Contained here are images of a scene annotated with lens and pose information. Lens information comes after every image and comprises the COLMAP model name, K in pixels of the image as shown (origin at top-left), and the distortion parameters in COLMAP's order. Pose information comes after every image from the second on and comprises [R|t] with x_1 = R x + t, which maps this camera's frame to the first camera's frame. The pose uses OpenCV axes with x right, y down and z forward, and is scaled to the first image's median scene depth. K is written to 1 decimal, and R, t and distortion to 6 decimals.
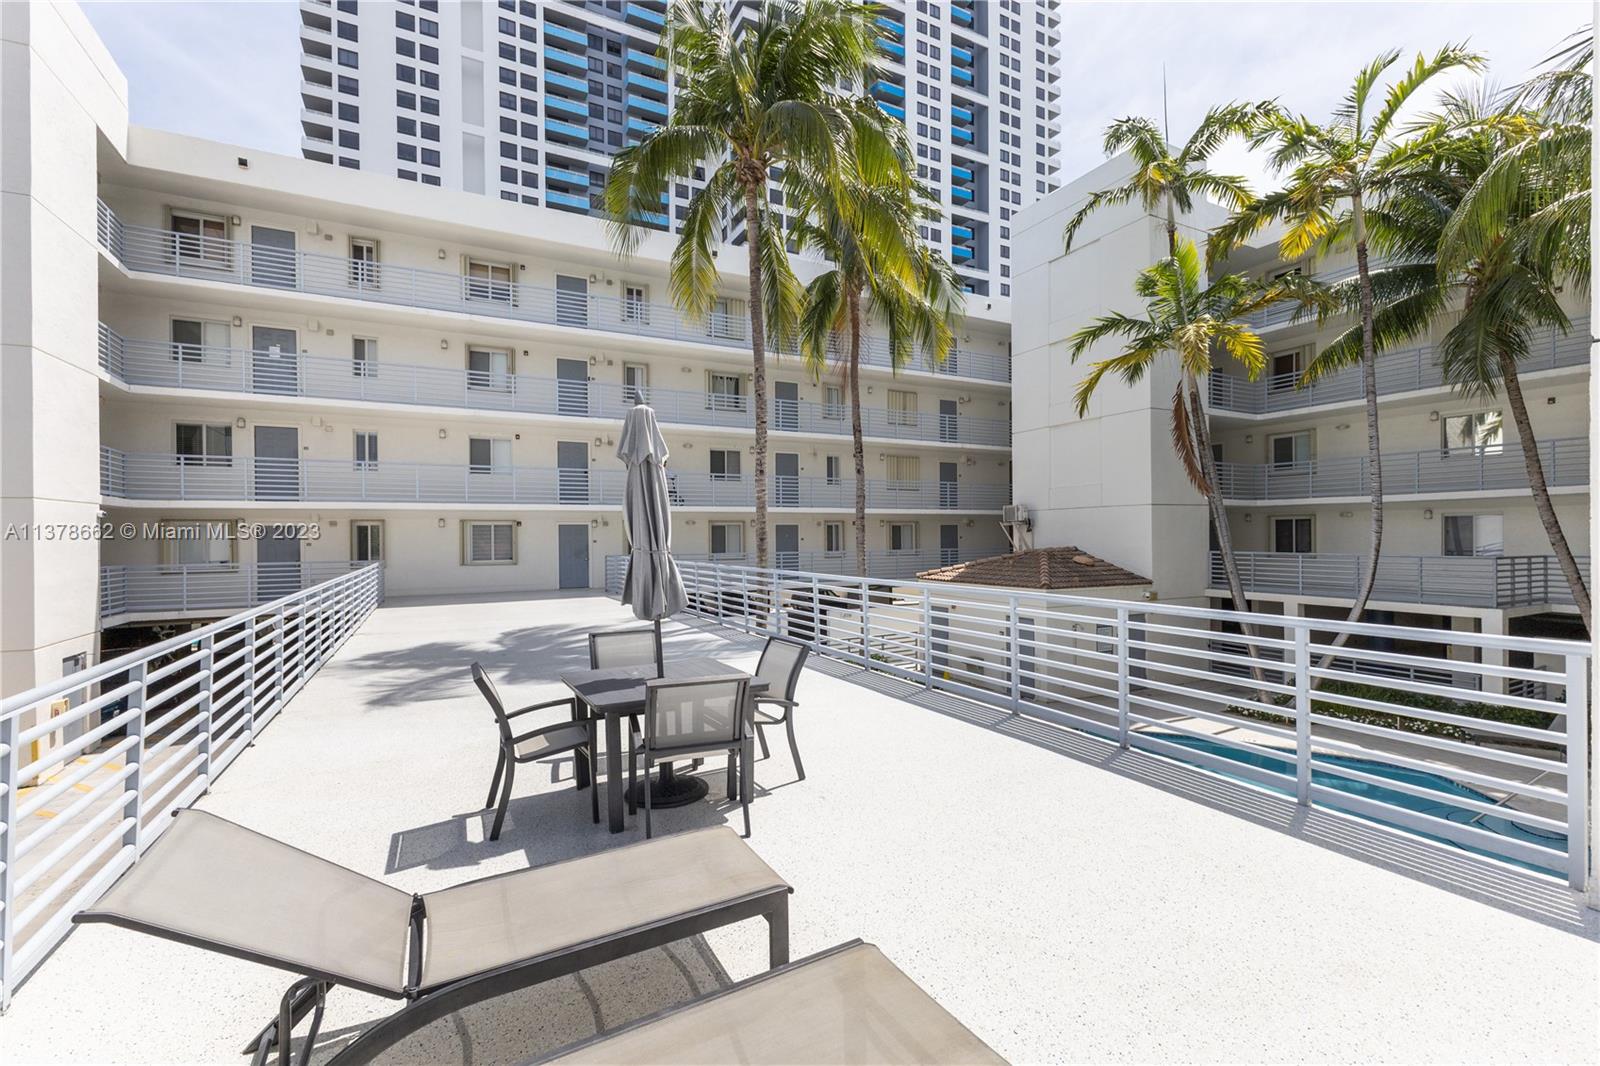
lens RADIAL K [[687.5, 0, 801.9], [0, 687.5, 532.8], [0, 0, 1]] dist [0.014303, -0.003190]
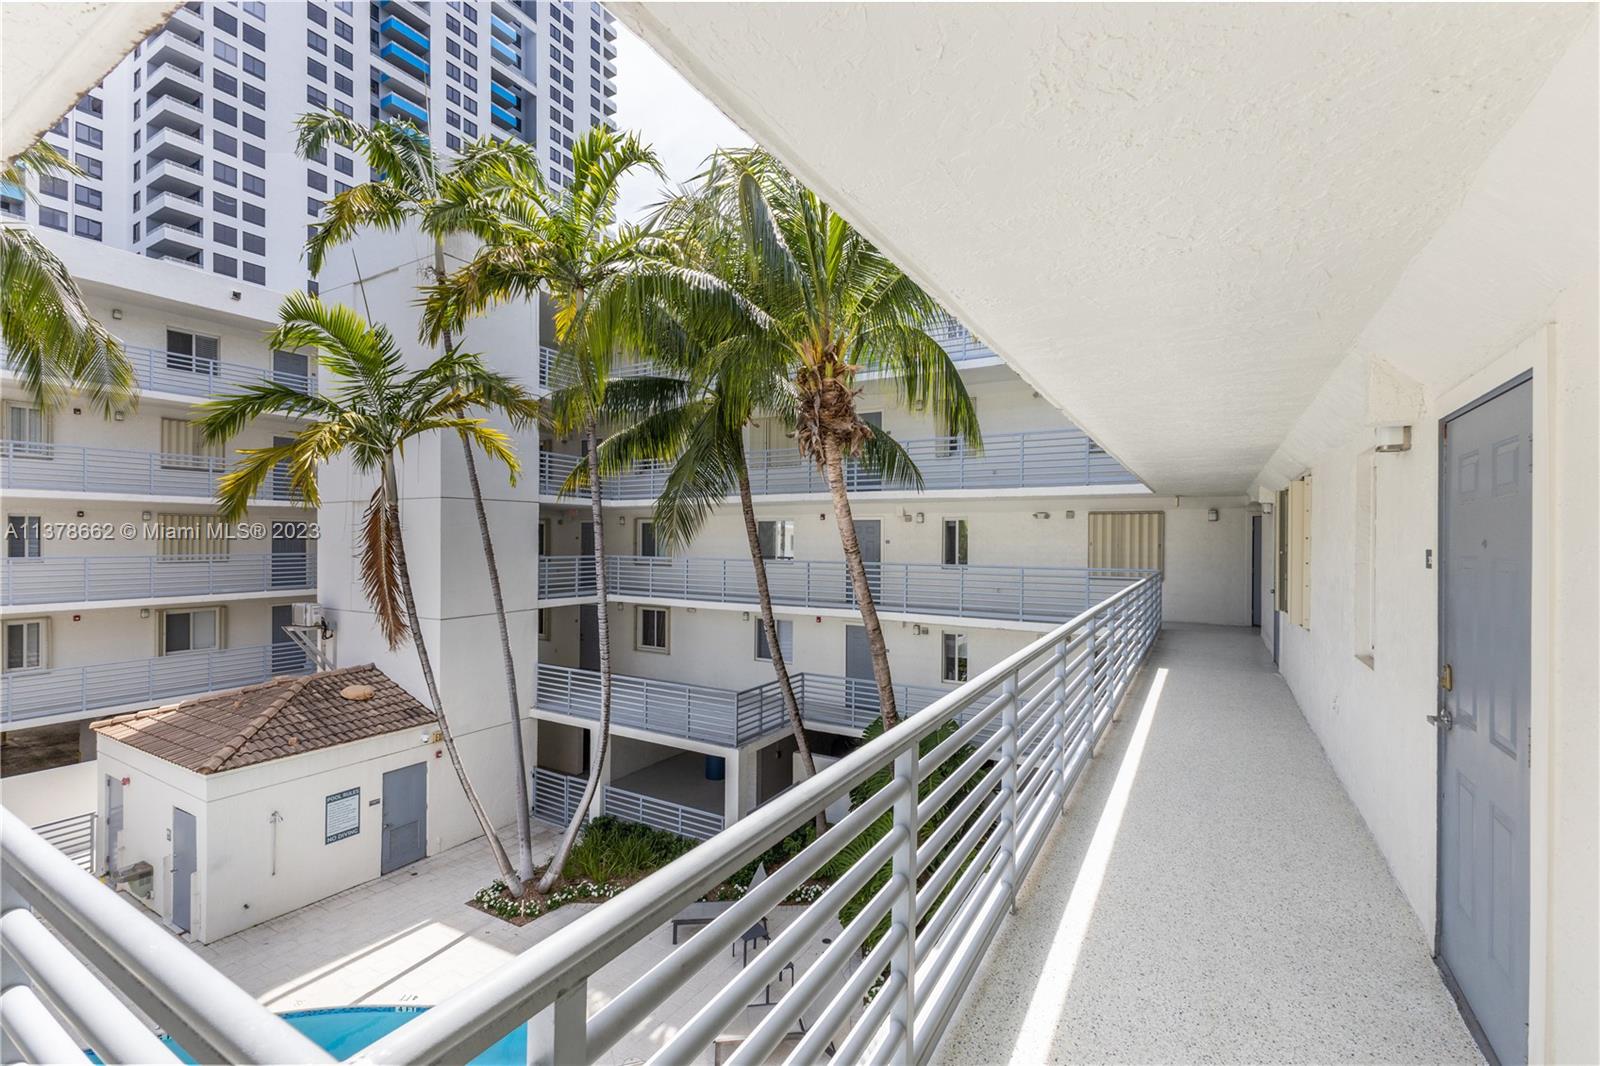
lens RADIAL K [[687.5, 0, 804.4], [0, 687.5, 537.5], [0, 0, 1]] dist [0.014303, -0.003190]
pose [[0.847490, 0.008168, 0.530749, 0.290130], [-0.008371, 0.999963, -0.002022, -0.090510], [-0.530746, -0.002729, 0.847527, 0.074633]]
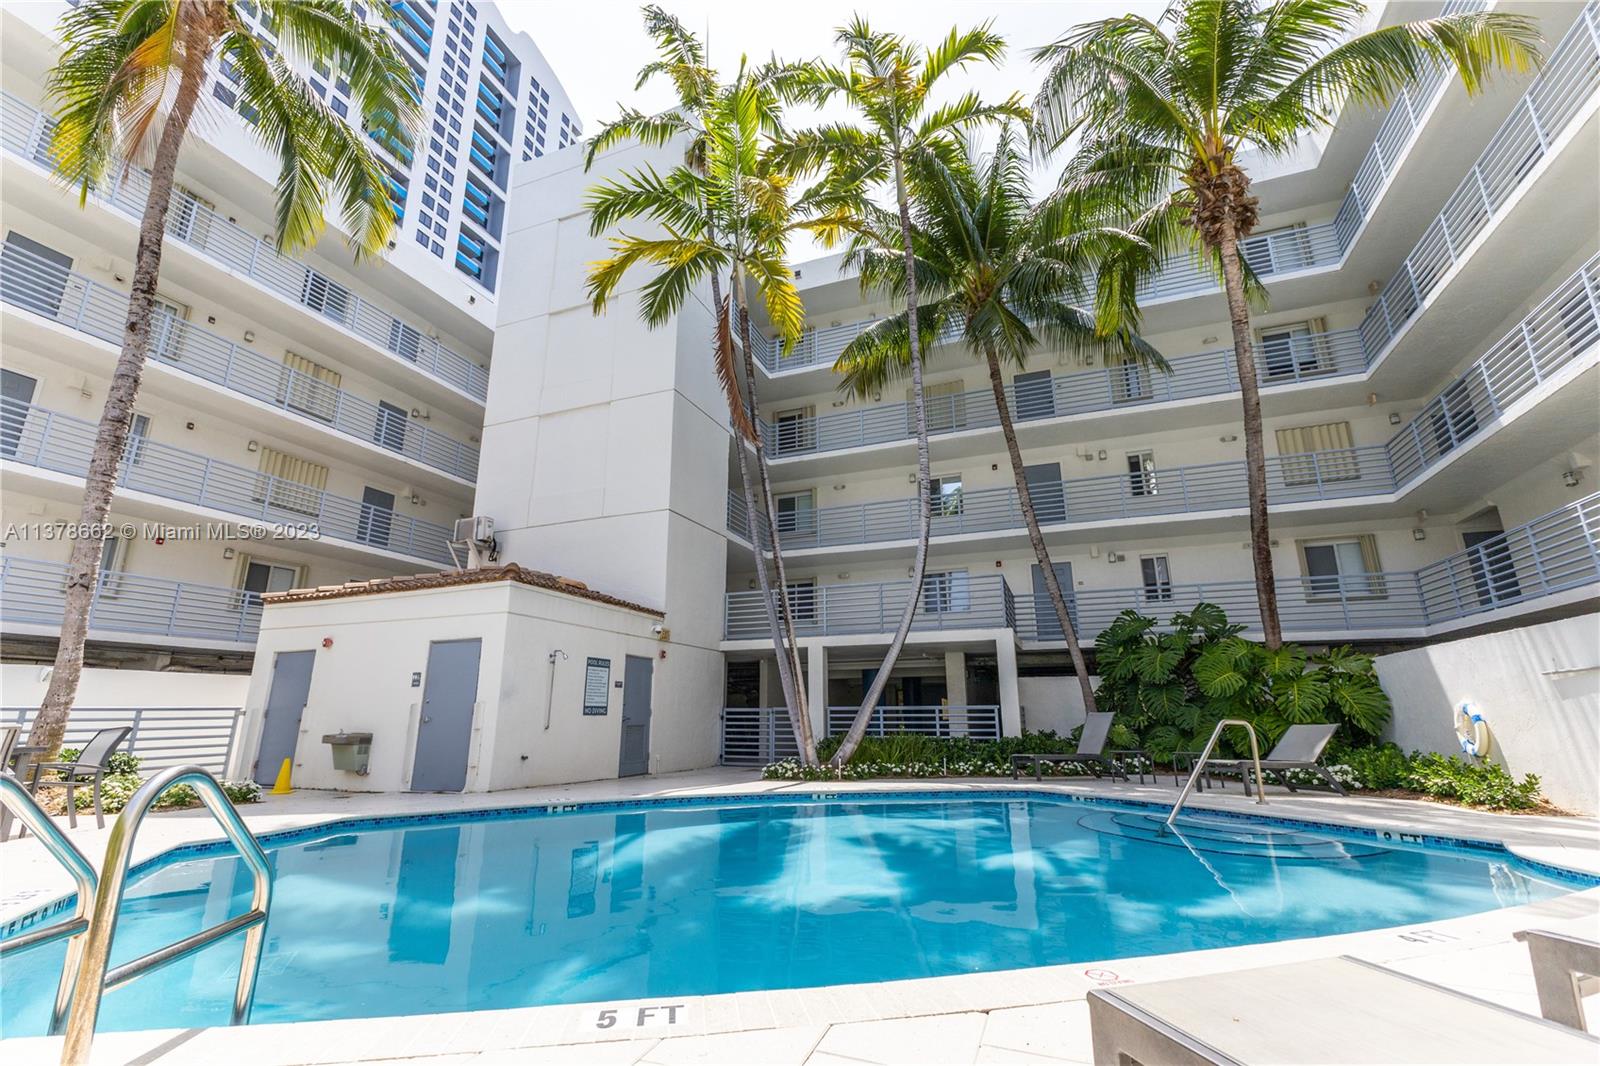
lens RADIAL K [[687.5, 0, 799.1], [0, 687.5, 536.5], [0, 0, 1]] dist [0.014303, -0.003190]
pose [[0.750668, 0.170168, 0.638388, 0.097946], [-0.000227, 0.966327, -0.257316, 0.114576], [-0.660679, 0.193014, 0.725430, 0.253063]]
